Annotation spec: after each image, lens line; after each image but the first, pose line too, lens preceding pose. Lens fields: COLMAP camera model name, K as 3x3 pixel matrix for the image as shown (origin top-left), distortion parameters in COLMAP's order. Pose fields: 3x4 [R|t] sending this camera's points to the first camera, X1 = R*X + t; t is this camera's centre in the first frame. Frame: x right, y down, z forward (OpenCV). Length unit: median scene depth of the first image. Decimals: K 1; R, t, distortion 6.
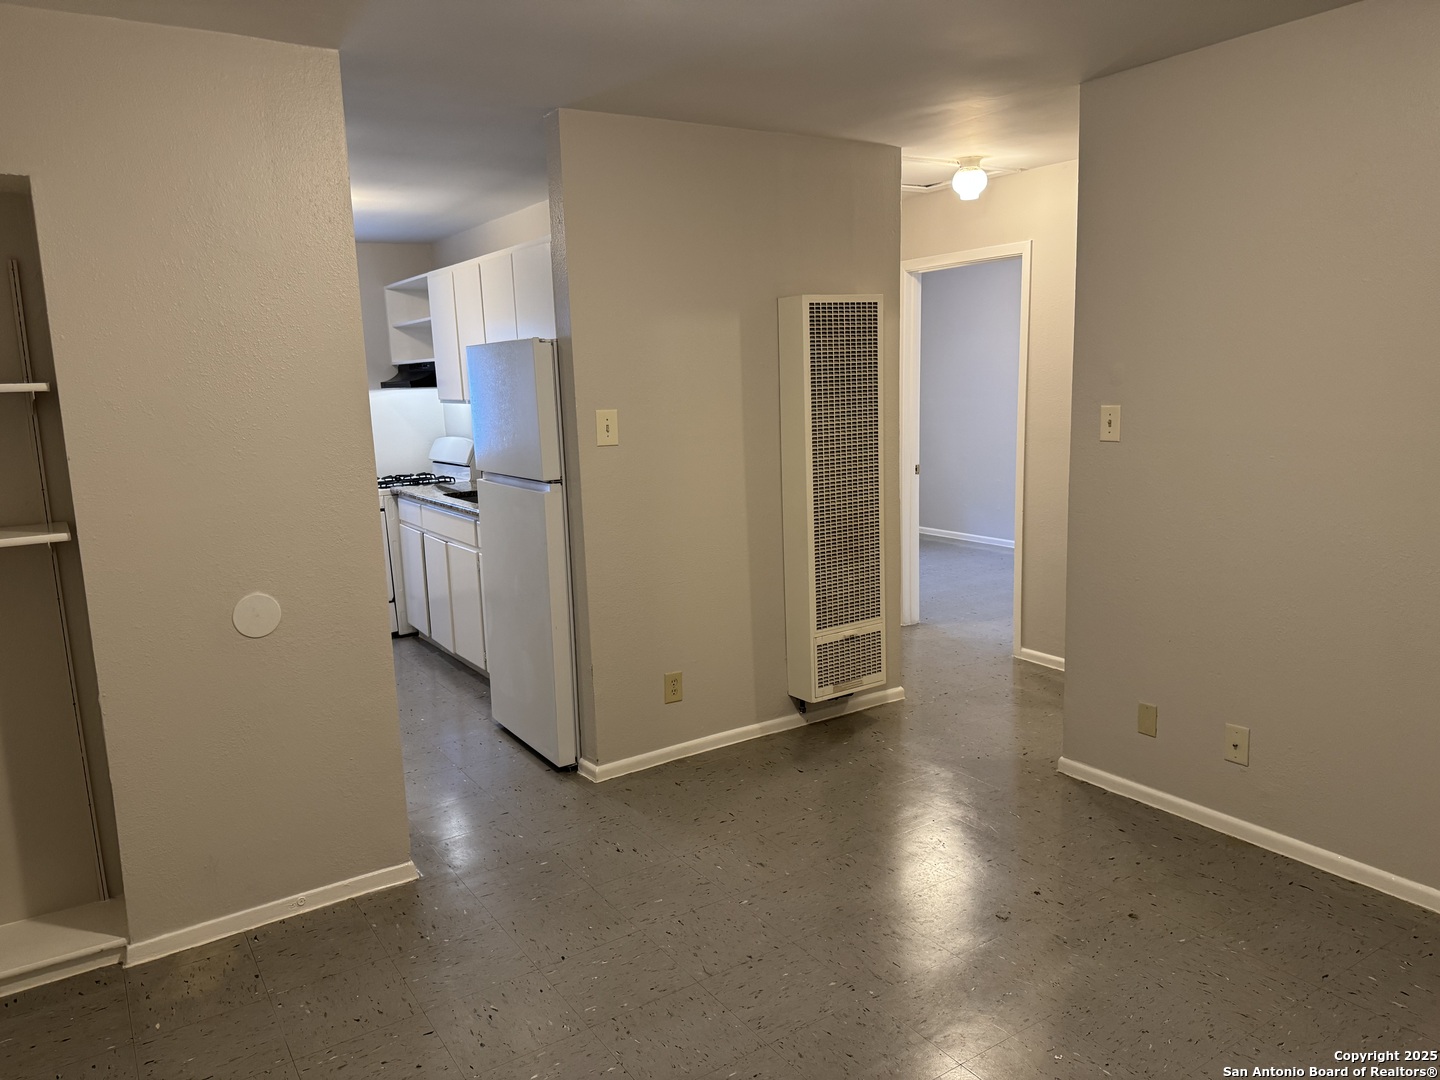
lens RADIAL K [[1021.7, 0, 719.4], [0, 1021.7, 540.3], [0, 0, 1]] dist [0.061854, -0.072852]
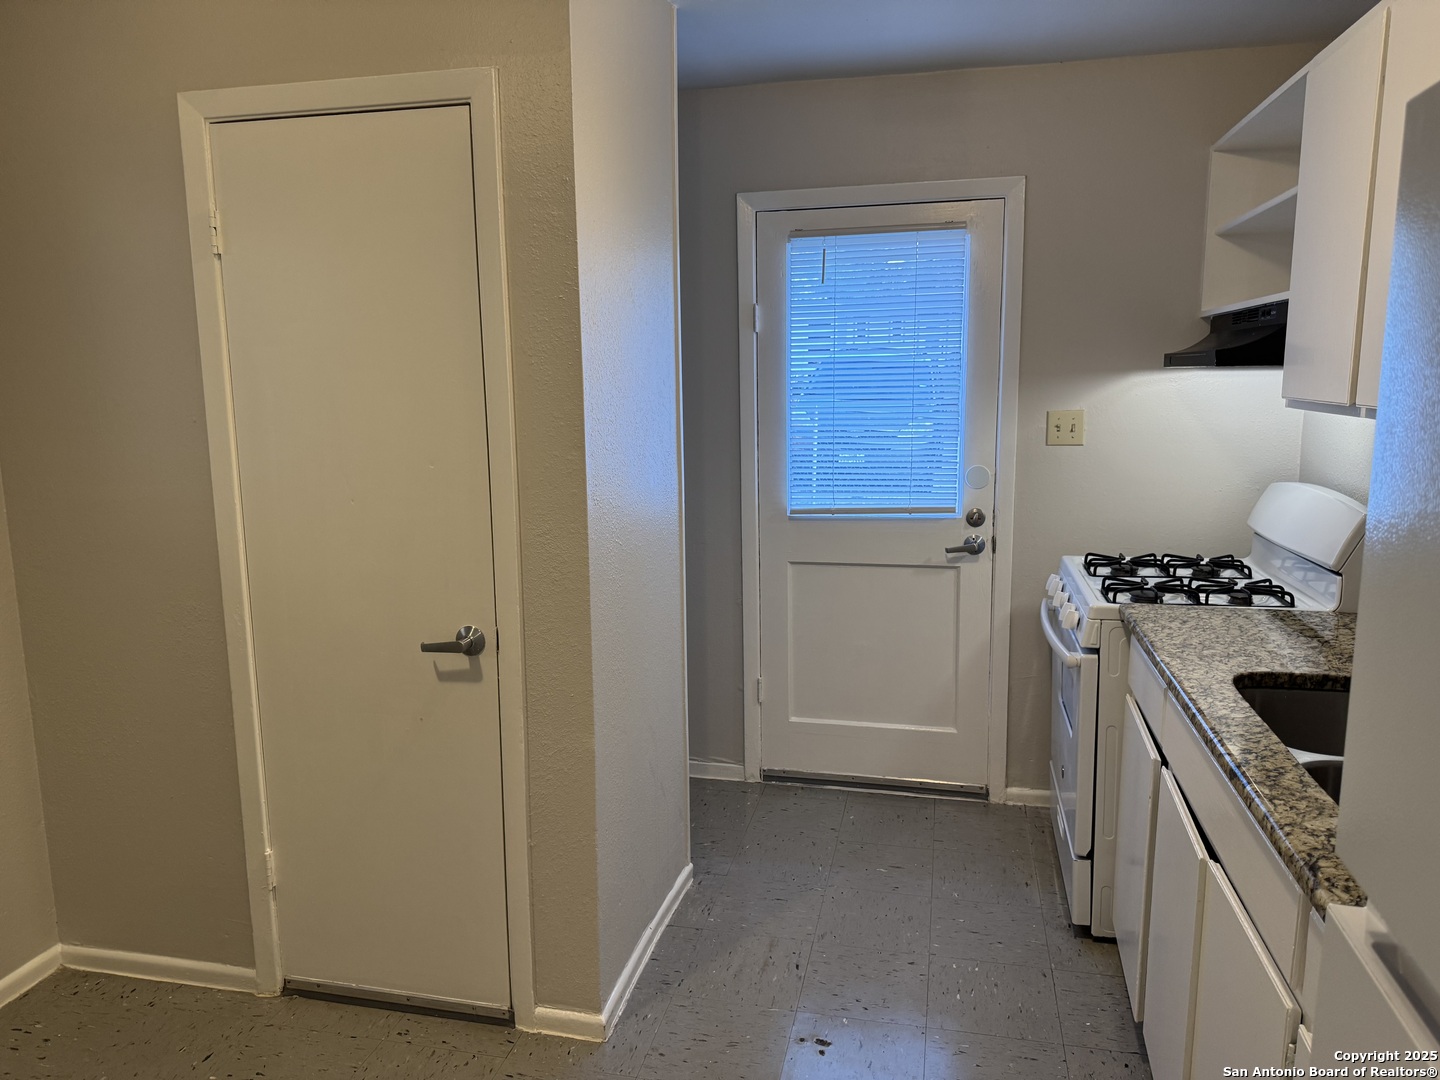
lens RADIAL K [[1021.7, 0, 708.5], [0, 1021.7, 535.1], [0, 0, 1]] dist [0.061854, -0.072852]
pose [[0.688680, 0.144627, -0.710495, -0.131795], [-0.129297, 0.988695, 0.075929, -0.084205], [0.713444, 0.039574, 0.699594, 0.550481]]
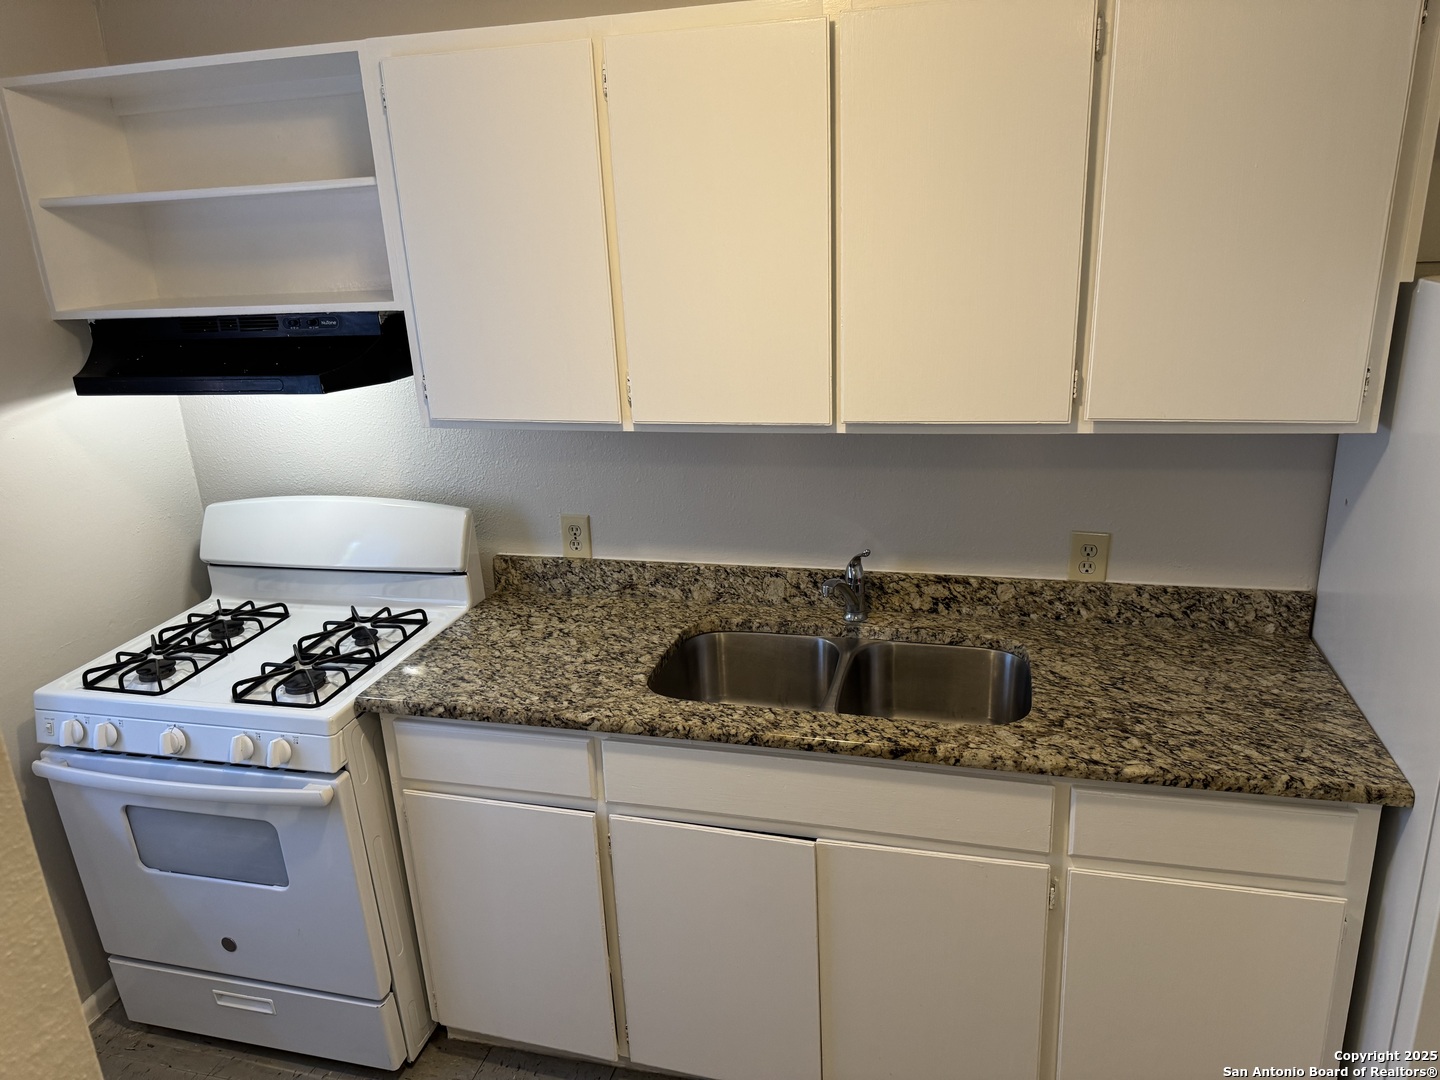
lens RADIAL K [[1021.7, 0, 715.6], [0, 1021.7, 546.0], [0, 0, 1]] dist [0.061854, -0.072852]
pose [[0.756716, -0.205936, 0.620460, -0.410539], [0.127173, 0.977328, 0.169283, -0.135565], [-0.641255, -0.049194, 0.765750, 0.627870]]
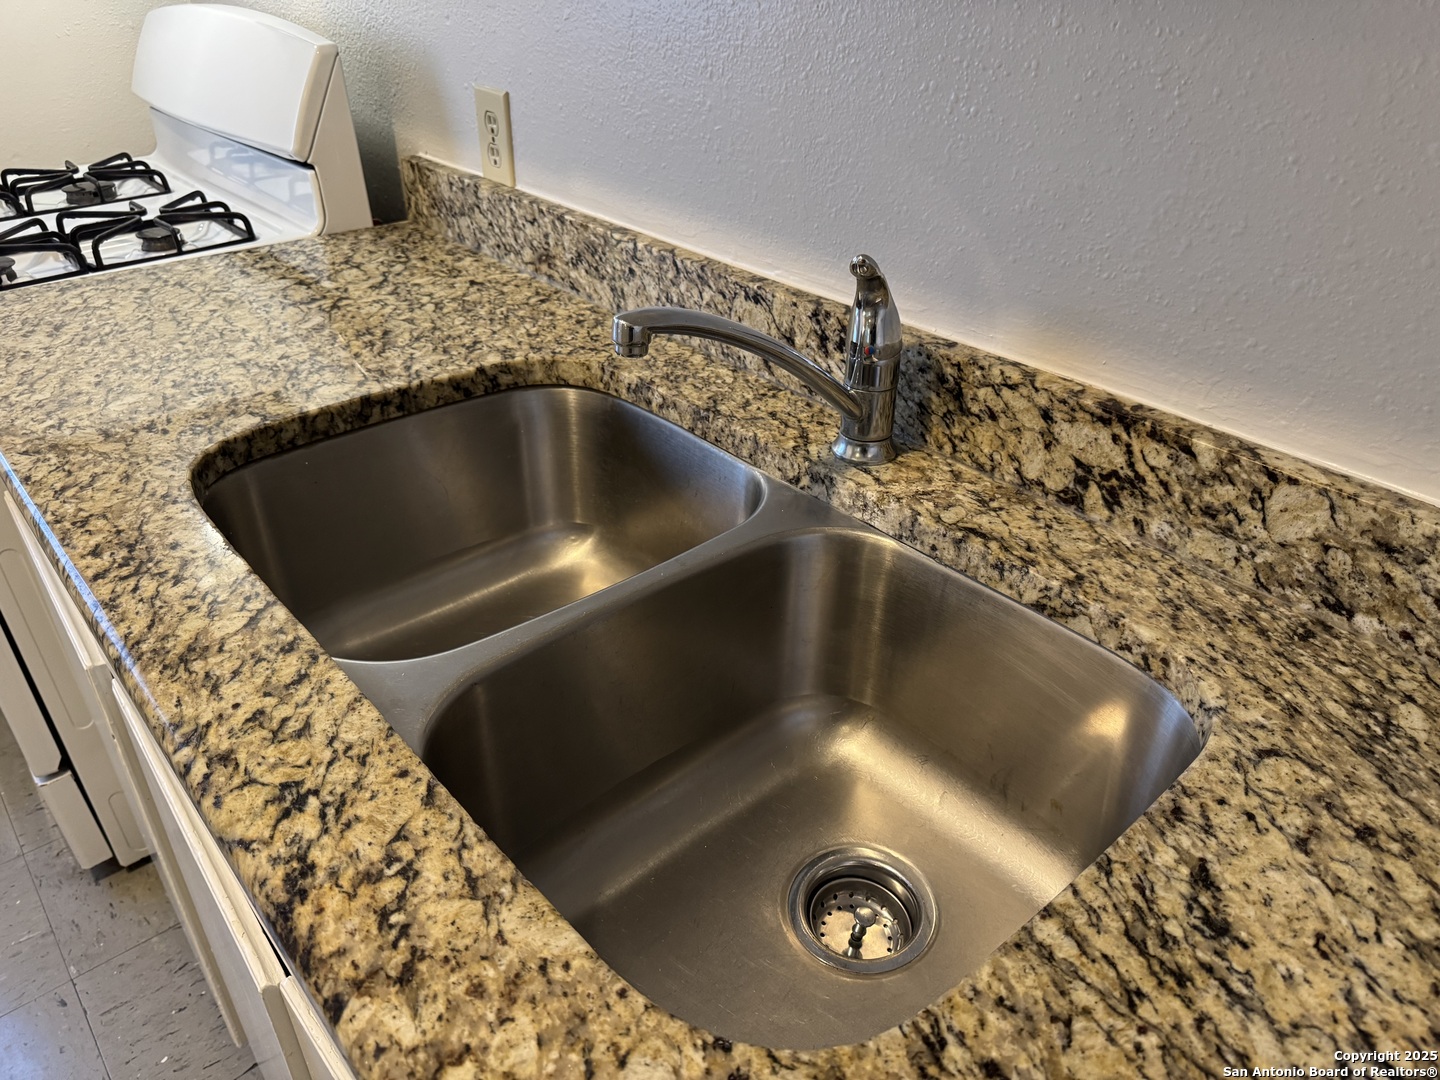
lens RADIAL K [[1021.7, 0, 721.3], [0, 1021.7, 572.5], [0, 0, 1]] dist [0.061854, -0.072852]
pose [[0.990359, -0.030434, 0.135137, -0.188089], [-0.026188, 0.916839, 0.398398, -0.081494], [-0.136024, -0.398096, 0.907203, 0.746040]]
